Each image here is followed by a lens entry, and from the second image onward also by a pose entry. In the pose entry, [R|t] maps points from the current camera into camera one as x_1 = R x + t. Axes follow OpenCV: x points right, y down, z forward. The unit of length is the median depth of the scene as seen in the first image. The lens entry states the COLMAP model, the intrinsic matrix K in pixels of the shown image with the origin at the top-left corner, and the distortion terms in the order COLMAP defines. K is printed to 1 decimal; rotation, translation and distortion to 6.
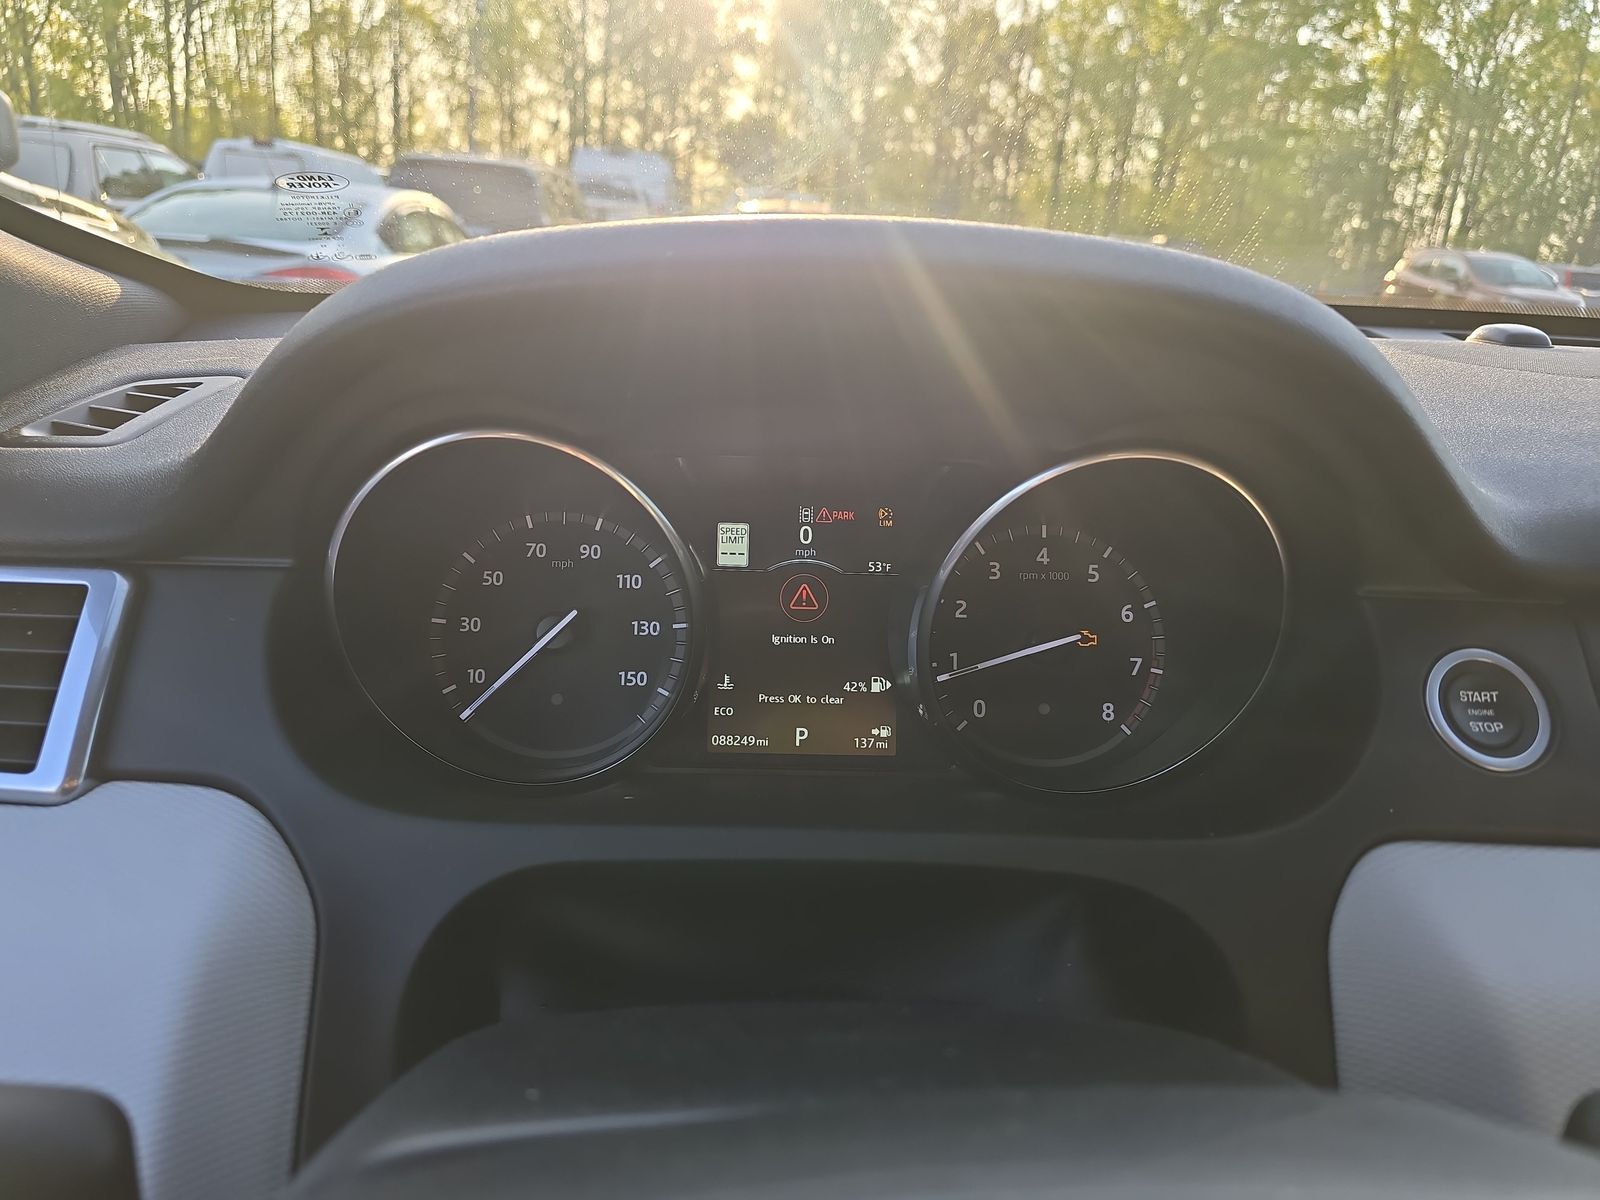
lens RADIAL K [[1132.0, 0, 789.7], [0, 1132.0, 624.7], [0, 0, 1]] dist [0.097784, -0.112978]
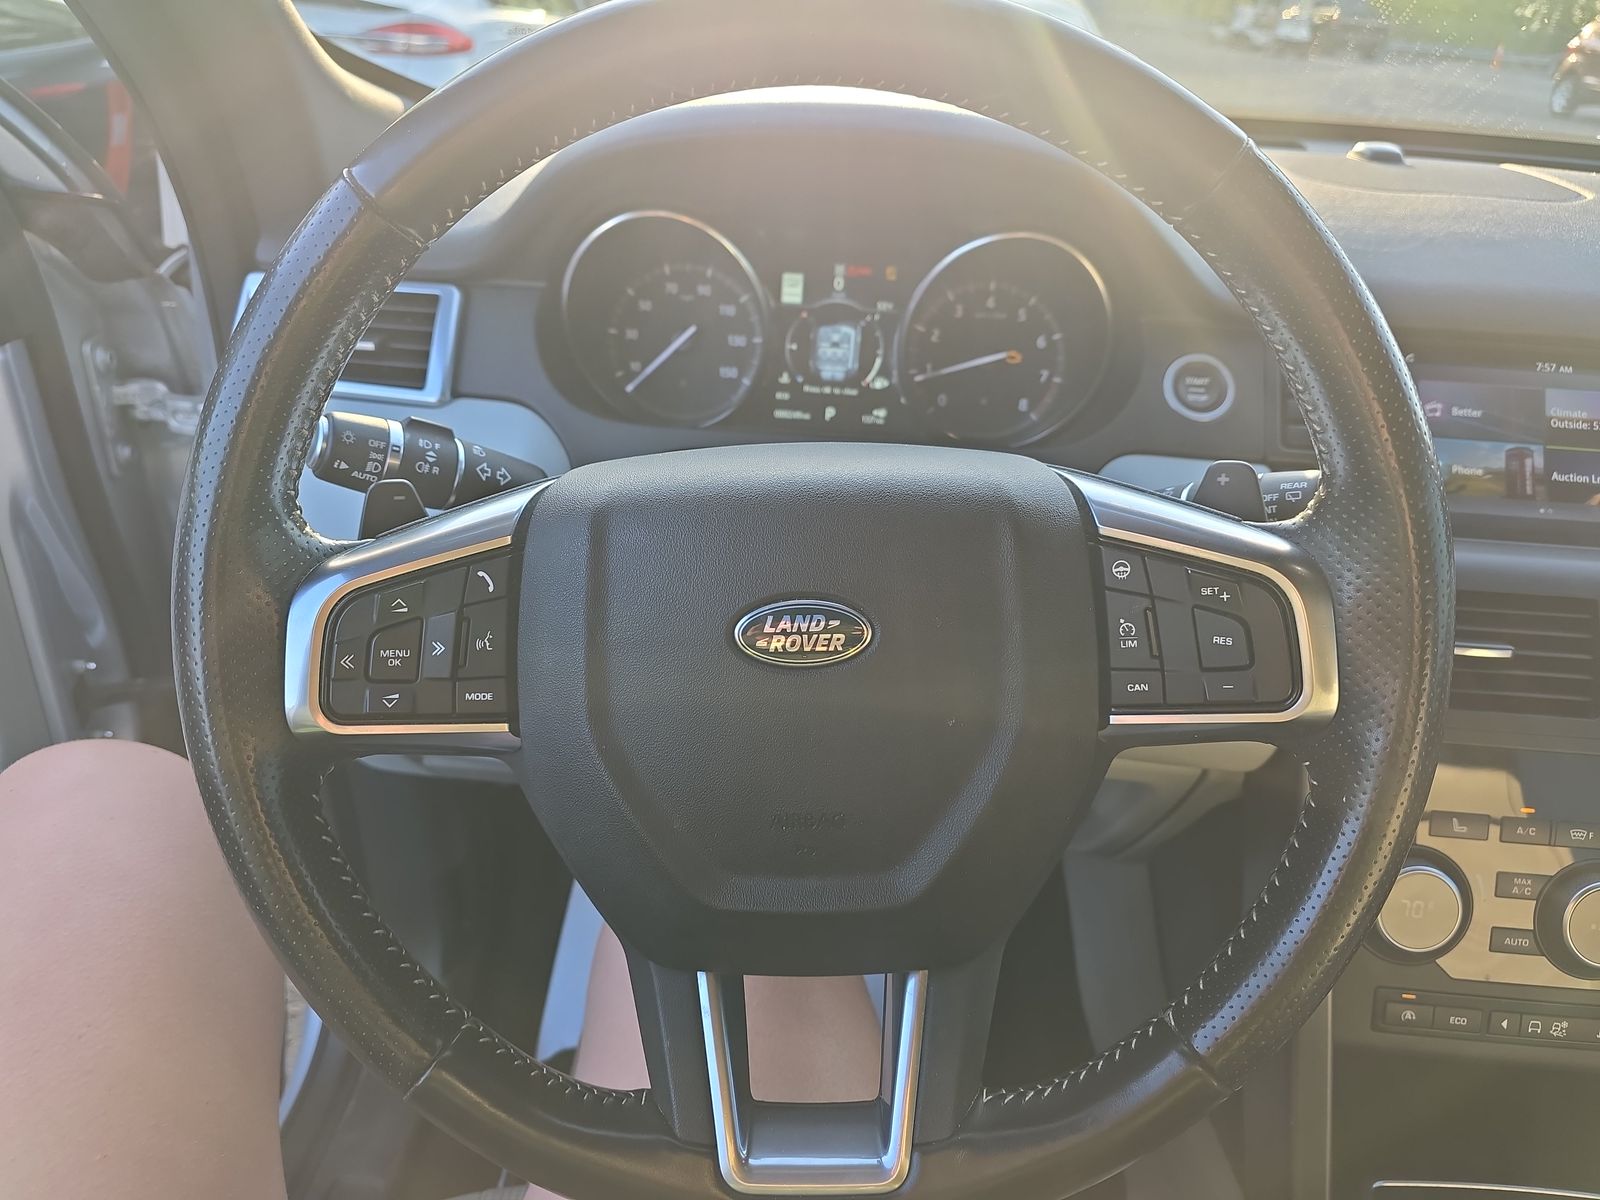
lens RADIAL K [[1132.0, 0, 789.7], [0, 1132.0, 624.7], [0, 0, 1]] dist [0.097784, -0.112978]
pose [[0.995495, 0.052634, -0.078867, 0.097265], [-0.037189, 0.981872, 0.185860, 0.095420], [0.087220, -0.182090, 0.979406, -0.655345]]
